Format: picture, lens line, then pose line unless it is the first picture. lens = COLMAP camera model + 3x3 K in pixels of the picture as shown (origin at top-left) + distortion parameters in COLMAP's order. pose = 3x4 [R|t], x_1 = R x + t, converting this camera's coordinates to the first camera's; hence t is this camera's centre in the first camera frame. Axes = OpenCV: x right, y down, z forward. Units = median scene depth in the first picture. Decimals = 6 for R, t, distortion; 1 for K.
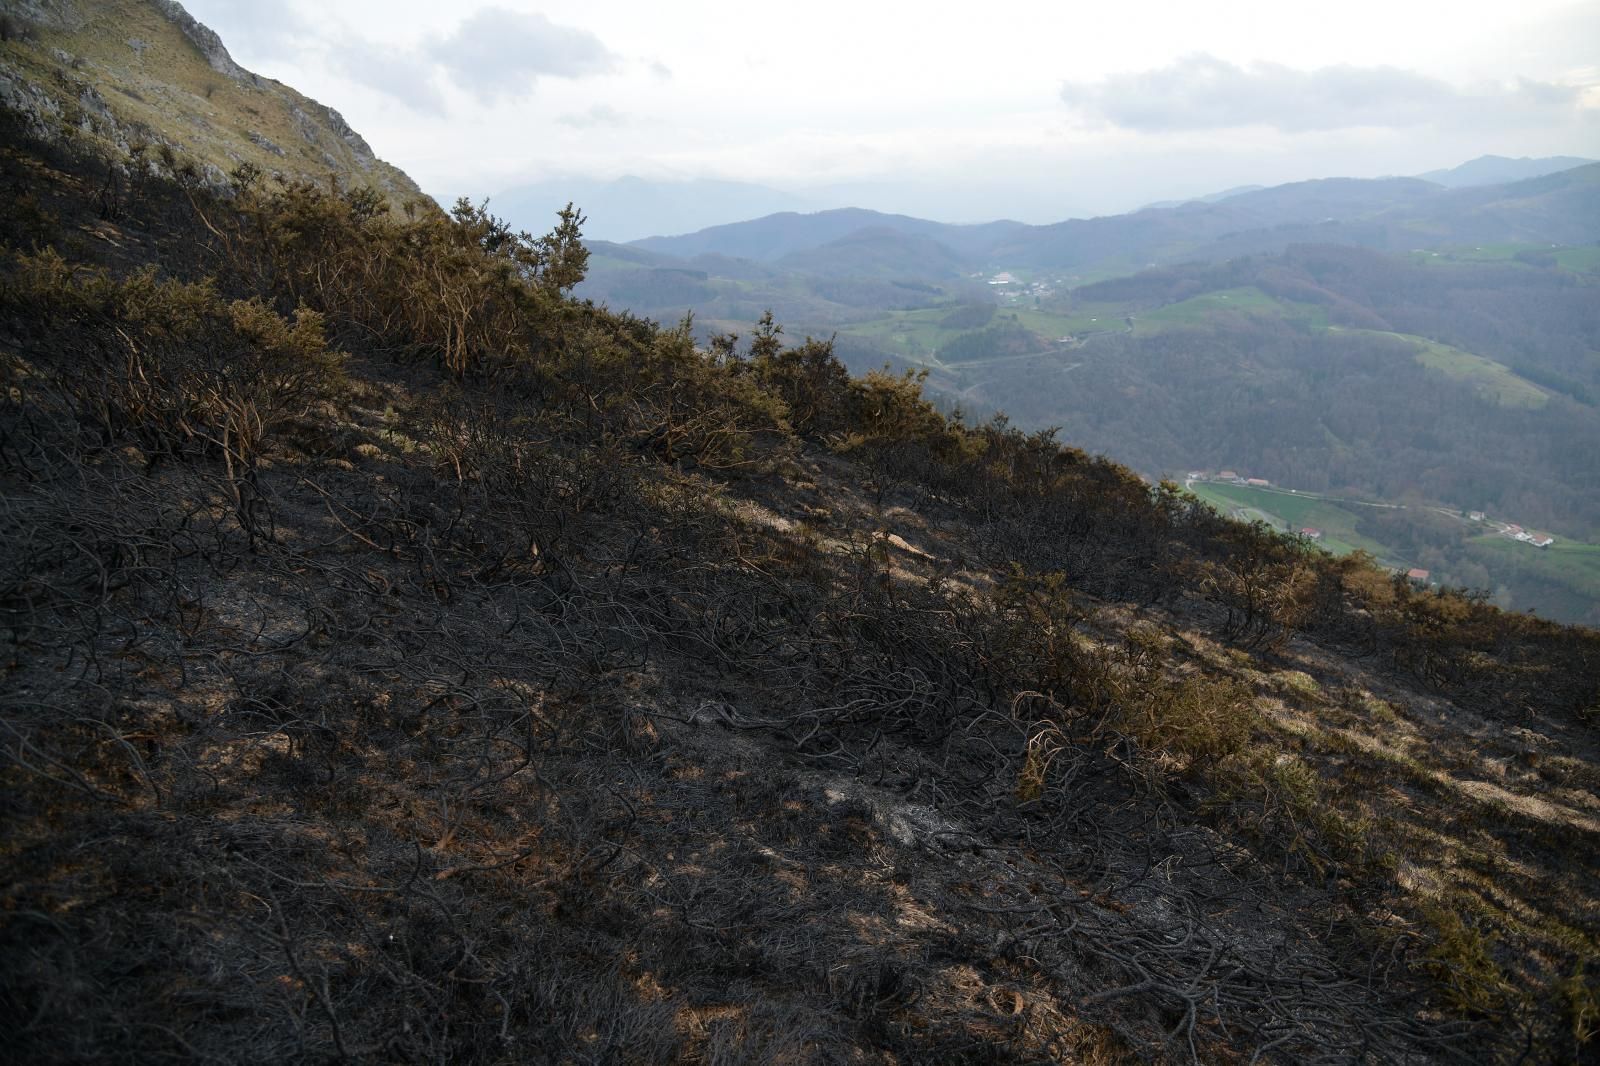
lens RADIAL K [[1103.5, 0, 810.0], [0, 1103.5, 516.1], [0, 0, 1]] dist [-0.112777, 0.072651]
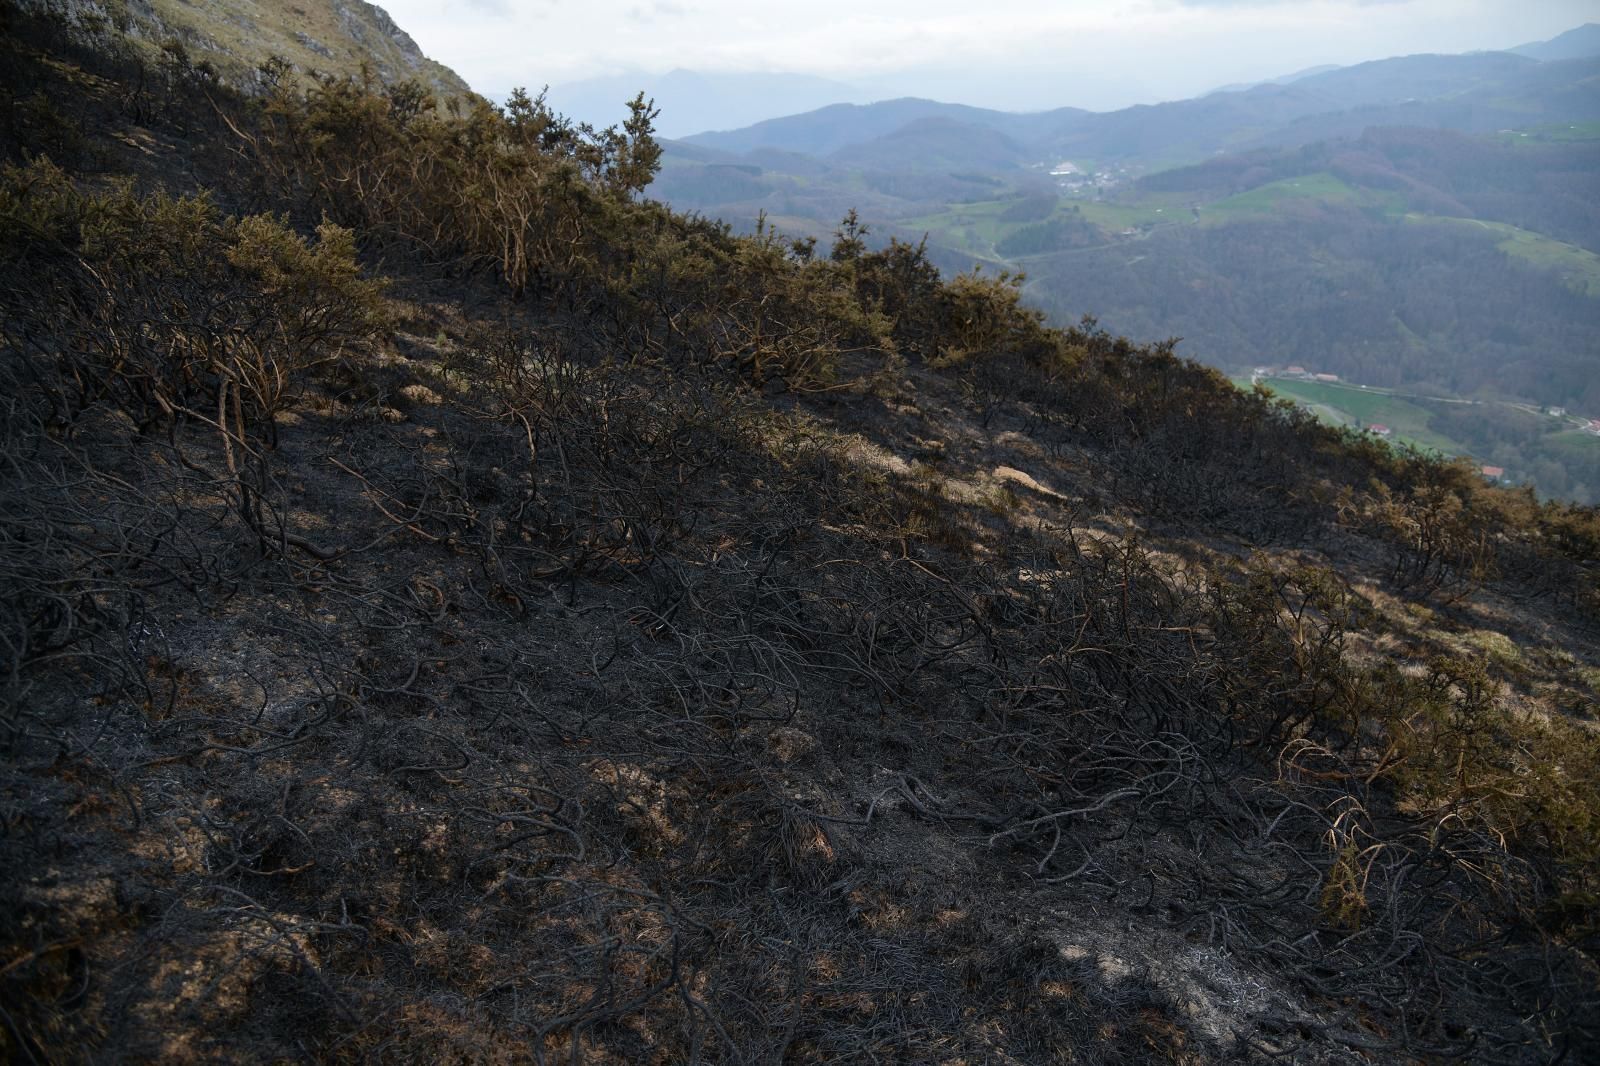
lens RADIAL K [[1103.5, 0, 810.0], [0, 1103.5, 516.1], [0, 0, 1]] dist [-0.112777, 0.072651]
pose [[0.998588, -0.004718, -0.052920, -0.033861], [0.009548, 0.995770, 0.091387, -0.022424], [0.052265, -0.091763, 0.994408, 0.096430]]
